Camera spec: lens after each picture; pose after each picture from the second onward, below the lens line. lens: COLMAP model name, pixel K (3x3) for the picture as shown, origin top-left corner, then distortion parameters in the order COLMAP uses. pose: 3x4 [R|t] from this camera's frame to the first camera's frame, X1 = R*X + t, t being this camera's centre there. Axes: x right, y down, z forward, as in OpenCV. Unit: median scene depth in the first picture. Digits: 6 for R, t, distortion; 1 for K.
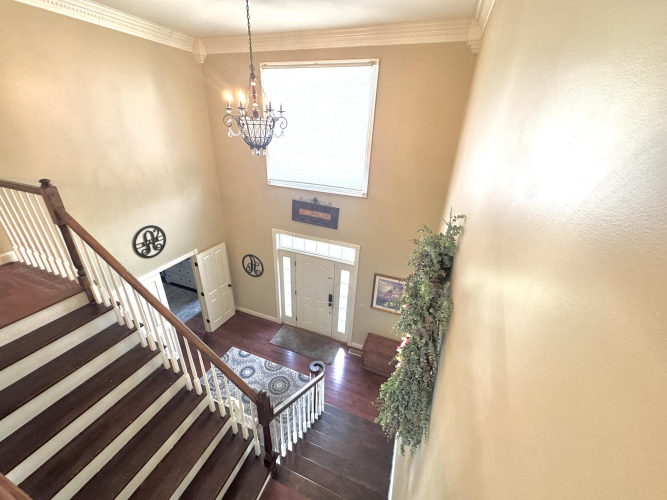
lens RADIAL K [[266.4, 0, 332.9], [0, 266.4, 250.3], [0, 0, 1]] dist [-0.000495, 0.000002]
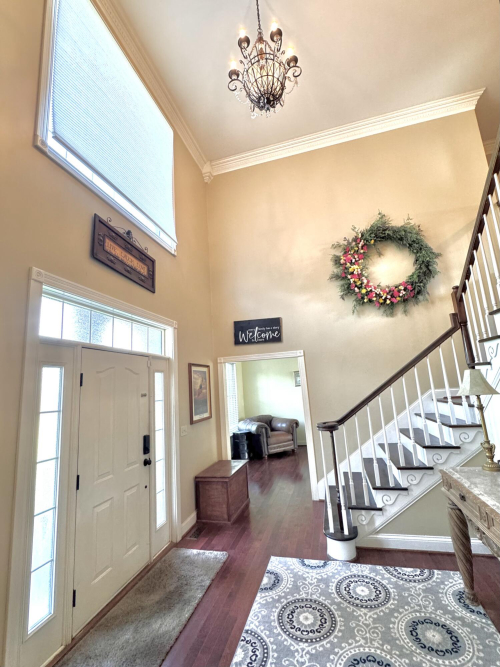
lens RADIAL K [[304.0, 0, 249.4], [0, 304.0, 333.0], [0, 0, 1]] dist [-0.000263, -0.000042]
pose [[-0.104534, 0.148027, 0.983443, -0.657538], [0.482786, 0.872082, -0.079948, 0.156293], [-0.869477, 0.466435, -0.162627, 0.943018]]
